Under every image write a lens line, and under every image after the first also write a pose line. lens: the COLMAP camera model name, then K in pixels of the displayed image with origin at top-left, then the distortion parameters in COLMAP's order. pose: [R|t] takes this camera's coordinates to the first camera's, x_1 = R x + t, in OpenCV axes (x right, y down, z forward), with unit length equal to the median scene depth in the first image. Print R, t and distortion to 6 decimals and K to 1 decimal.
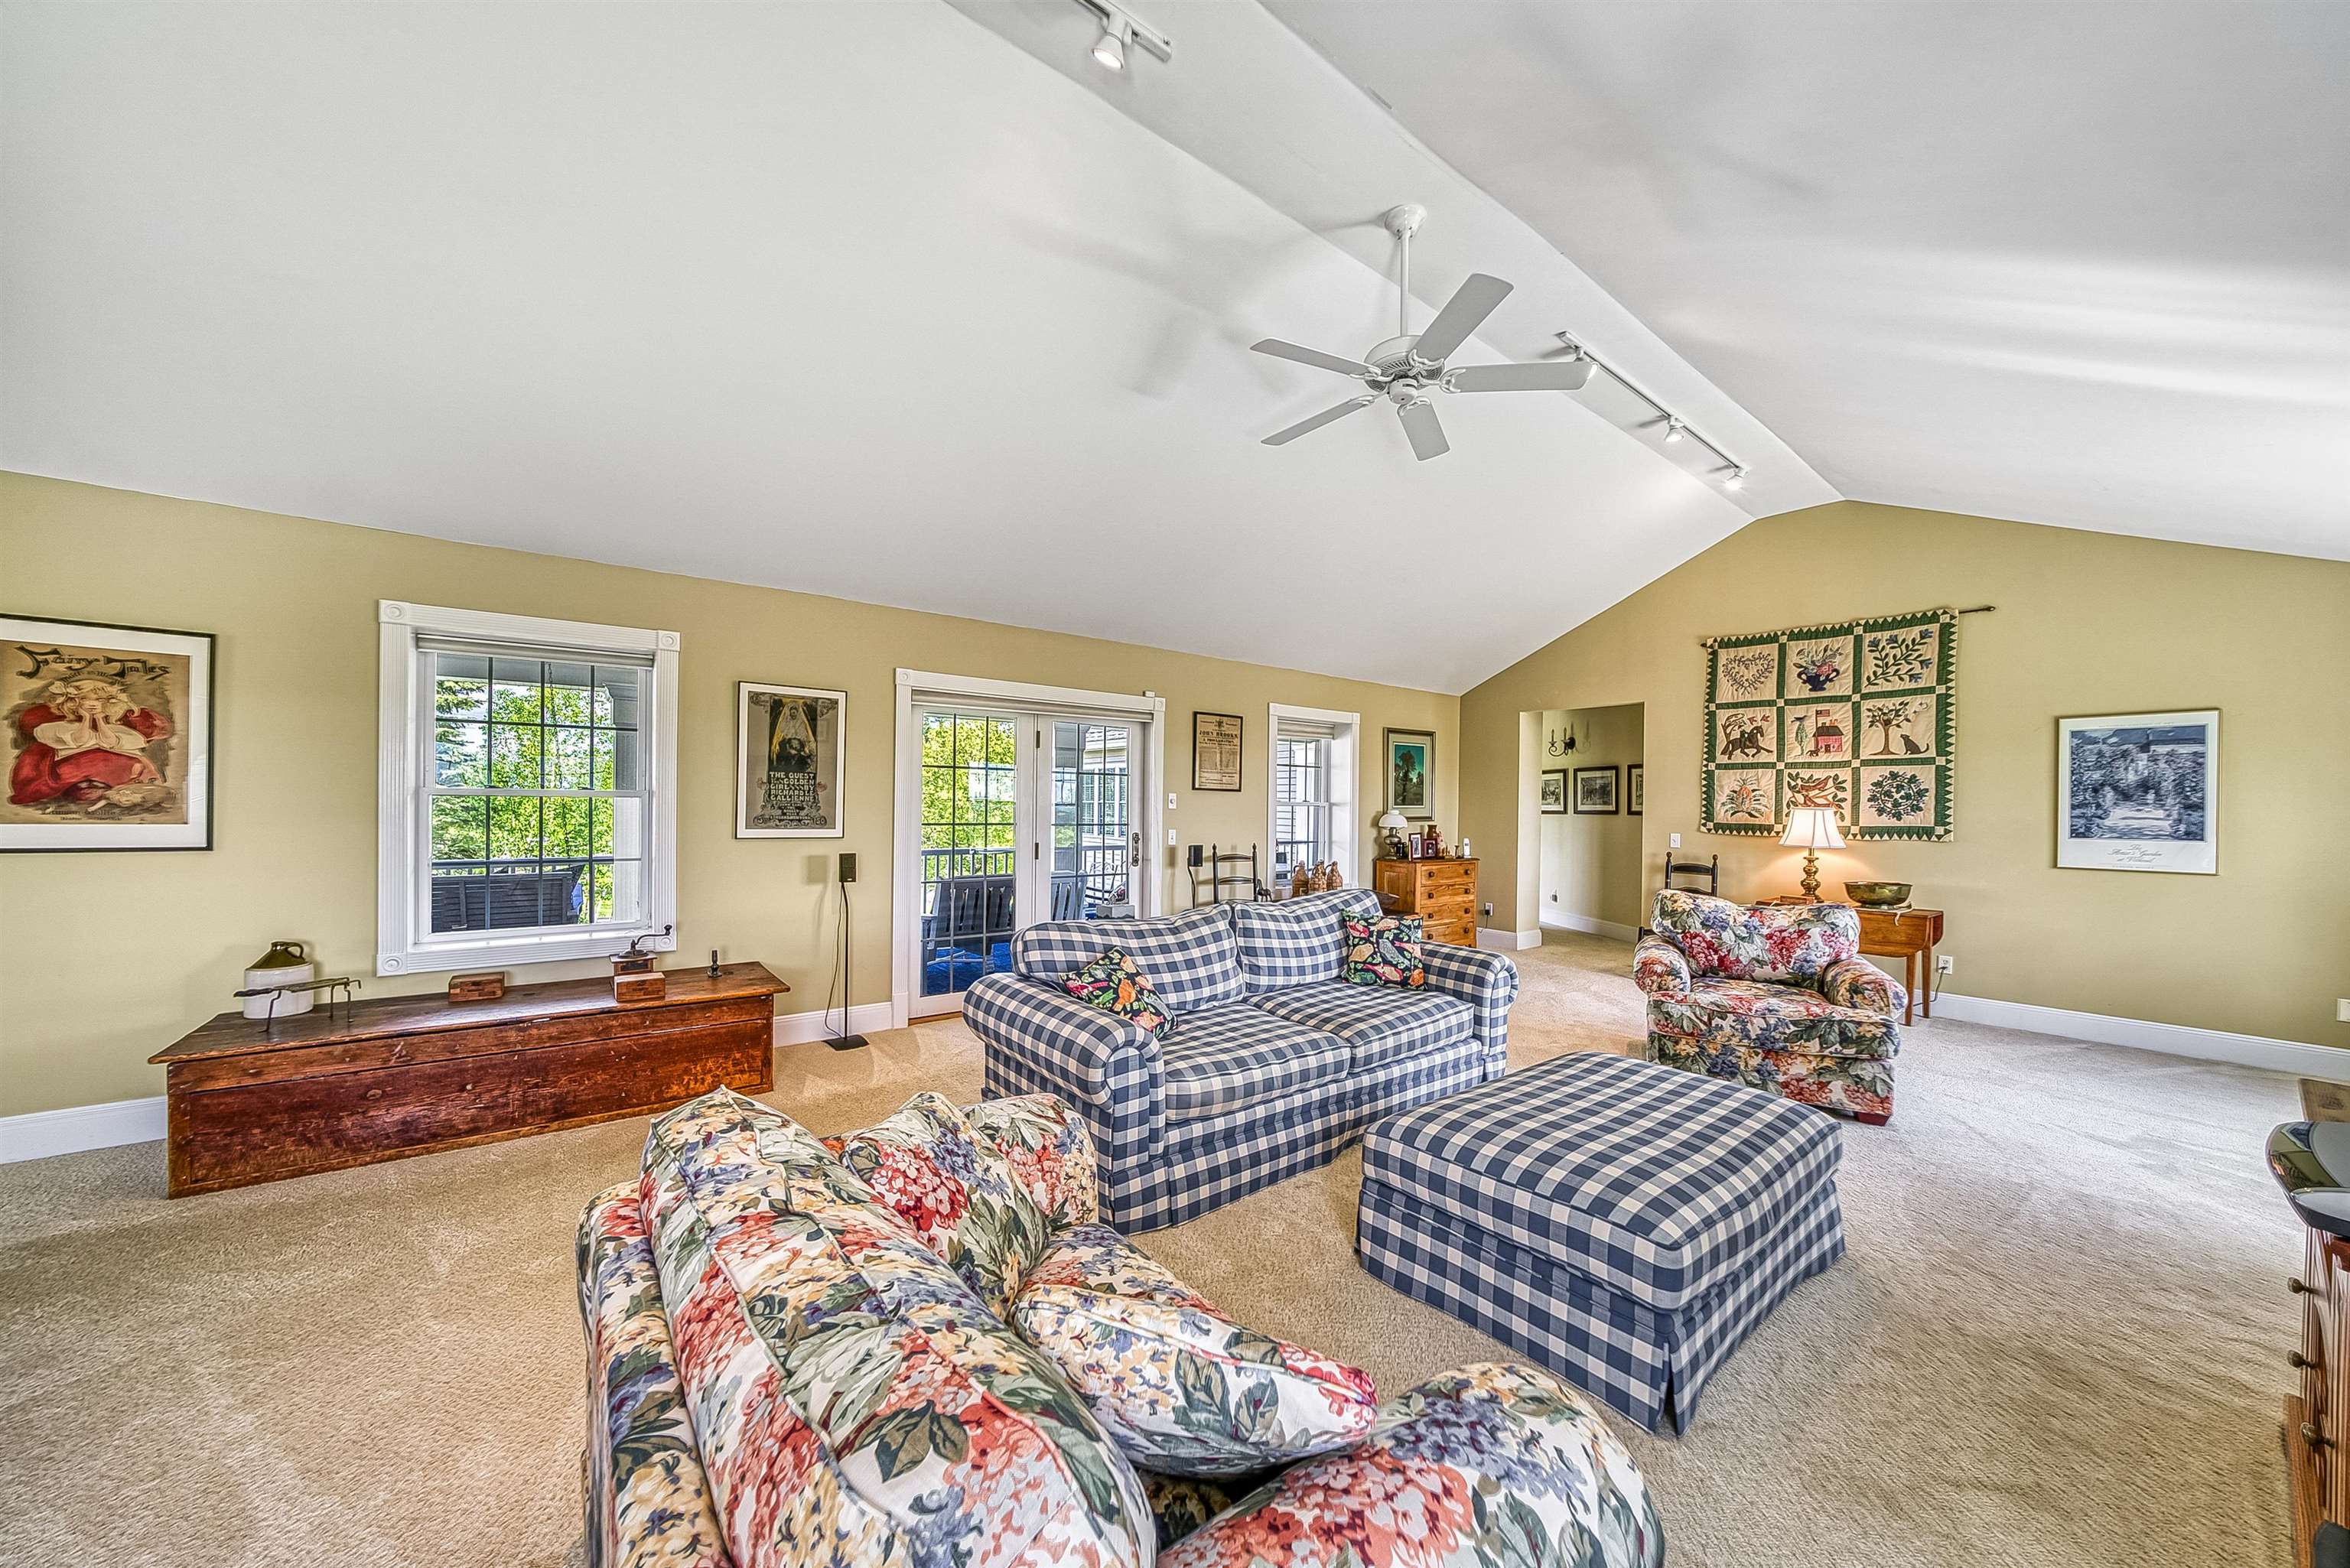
lens RADIAL K [[803.5, 0, 1156.8], [0, 803.5, 806.6], [0, 0, 1]] dist [-0.022148, 0.000536]
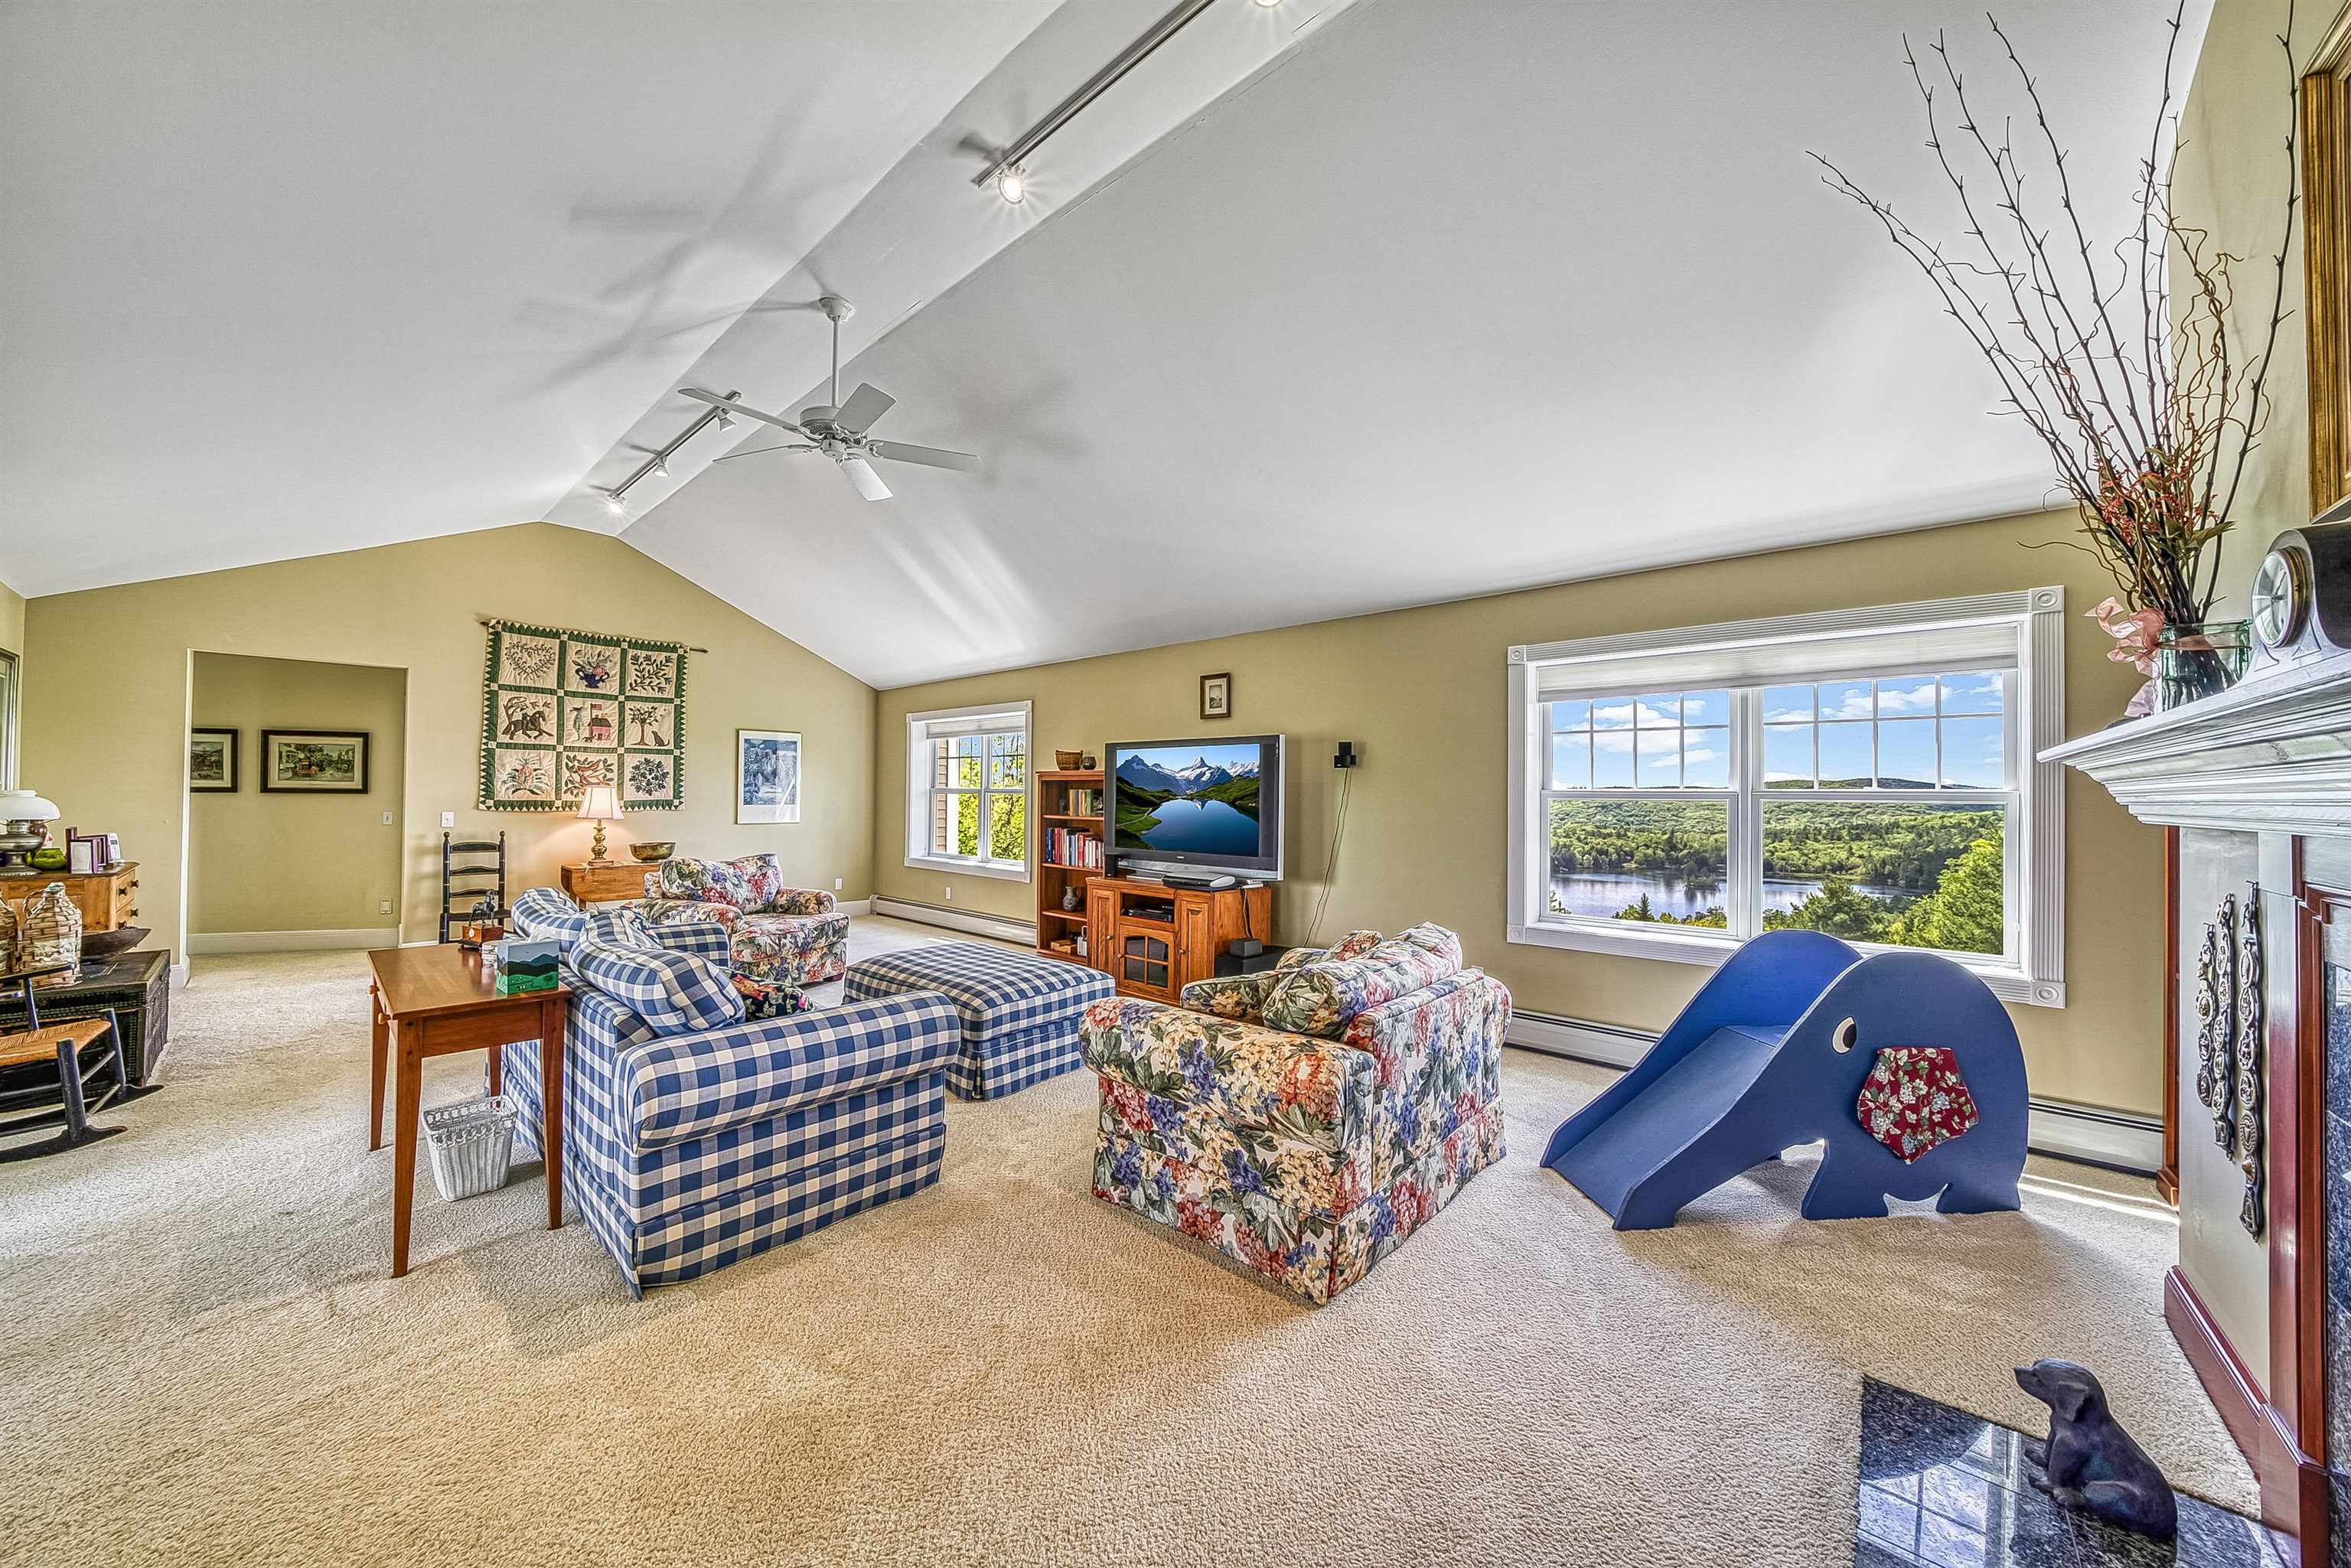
lens RADIAL K [[803.8, 0, 1170.7], [0, 803.8, 778.5], [0, 0, 1]] dist [-0.022148, 0.000536]
pose [[-0.202004, 0.005784, 0.979368, -0.521960], [-0.008455, 0.999935, -0.007649, -0.007854], [-0.979348, -0.009825, -0.201942, 0.392933]]
